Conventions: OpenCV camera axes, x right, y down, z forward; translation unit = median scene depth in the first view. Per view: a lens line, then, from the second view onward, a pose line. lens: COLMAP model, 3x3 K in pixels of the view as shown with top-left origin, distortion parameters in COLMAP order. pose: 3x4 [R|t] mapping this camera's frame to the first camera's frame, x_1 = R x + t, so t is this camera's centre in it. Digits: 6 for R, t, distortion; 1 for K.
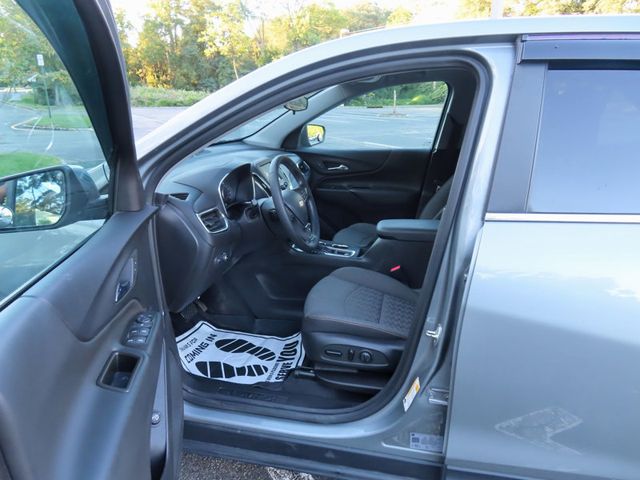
lens RADIAL K [[458.3, 0, 316.7], [0, 458.3, 238.5], [0, 0, 1]] dist [-0.014929, 0.013261]
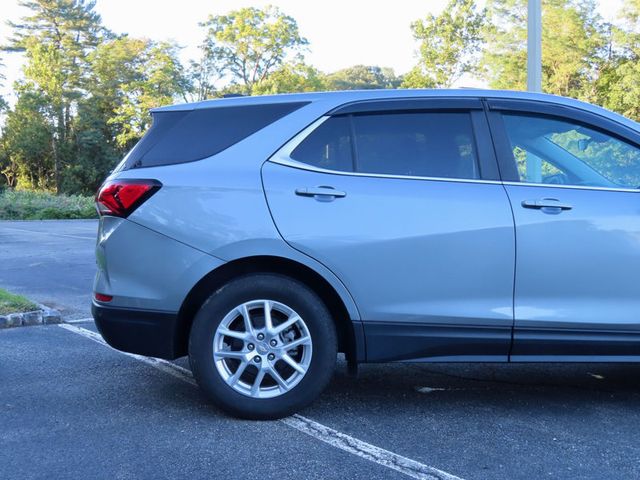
lens RADIAL K [[782.6, 0, 310.8], [0, 782.6, 235.7], [0, 0, 1]] dist [-0.011454, 0.000000]
pose [[0.999495, -0.010636, 0.029953, -0.110759], [0.018142, 0.964680, -0.262799, 0.353535], [-0.026100, 0.263209, 0.964386, -0.654159]]
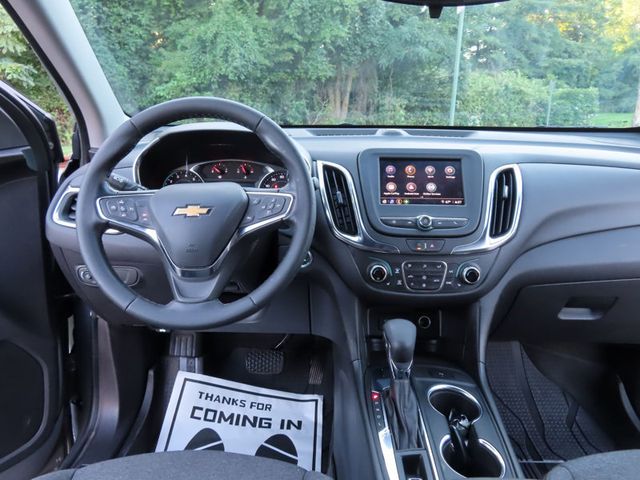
lens RADIAL K [[458.3, 0, 319.0], [0, 458.3, 241.8], [0, 0, 1]] dist [-0.014929, 0.013261]
pose [[0.194603, 0.277993, -0.940665, 0.217613], [-0.305331, 0.928521, 0.211238, -0.115287], [0.932150, 0.246106, 0.265572, 0.630426]]
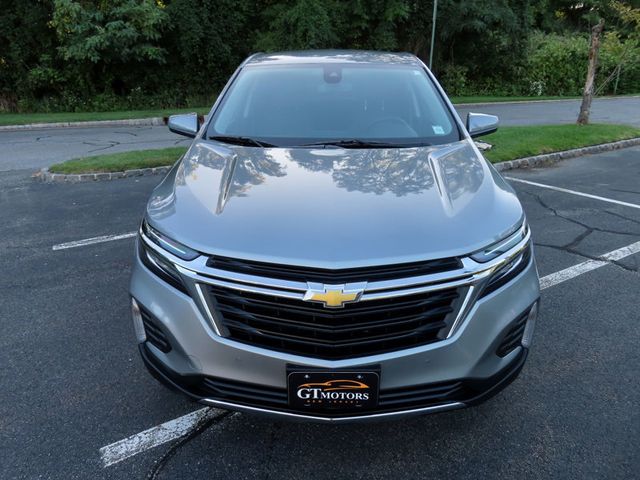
lens RADIAL K [[458.3, 0, 319.3], [0, 458.3, 243.9], [0, 0, 1]] dist [-0.014929, 0.013261]
pose [[-0.007292, 0.356253, -0.934361, 1.671191], [-0.300148, 0.890521, 0.341881, -0.299248], [0.953865, 0.282940, 0.100435, 0.880646]]
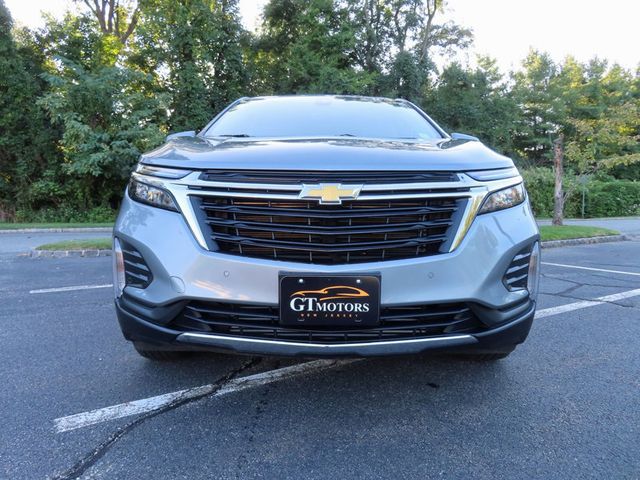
lens RADIAL K [[458.3, 0, 319.9], [0, 458.3, 244.3], [0, 0, 1]] dist [-0.014929, 0.013261]
pose [[0.021055, 0.084658, -0.996188, 1.713493], [-0.310469, 0.947701, 0.073975, -0.040382], [0.950350, 0.307728, 0.046237, 0.952338]]
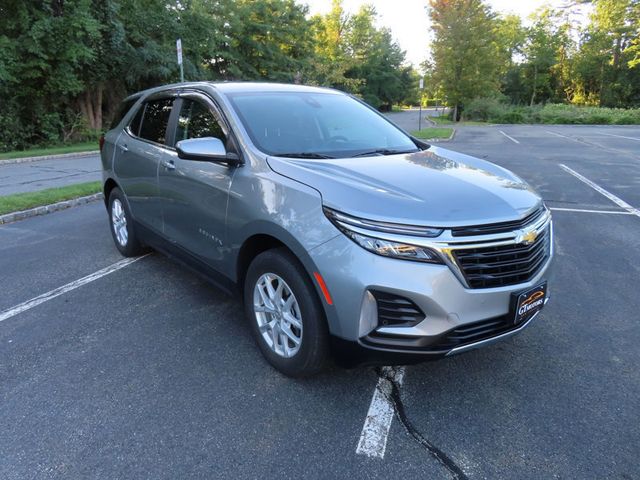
lens RADIAL K [[458.3, 0, 318.7], [0, 458.3, 243.4], [0, 0, 1]] dist [-0.014929, 0.013261]
pose [[0.644782, 0.203933, -0.736659, 1.543101], [-0.223000, 0.972013, 0.073900, -0.023841], [0.731113, 0.116625, 0.672214, 0.146569]]
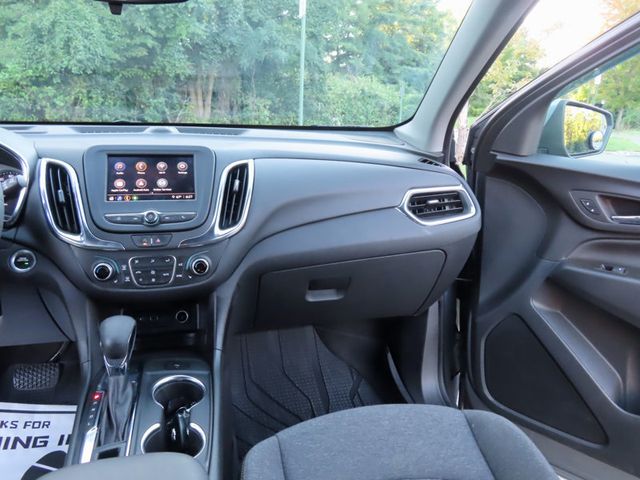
lens RADIAL K [[458.3, 0, 319.4], [0, 458.3, 240.1], [0, 0, 1]] dist [-0.014929, 0.013261]
pose [[0.450208, 0.256112, -0.855406, 0.258664], [-0.297991, 0.946157, 0.126447, -0.142518], [0.841732, 0.197976, 0.502287, 0.716740]]
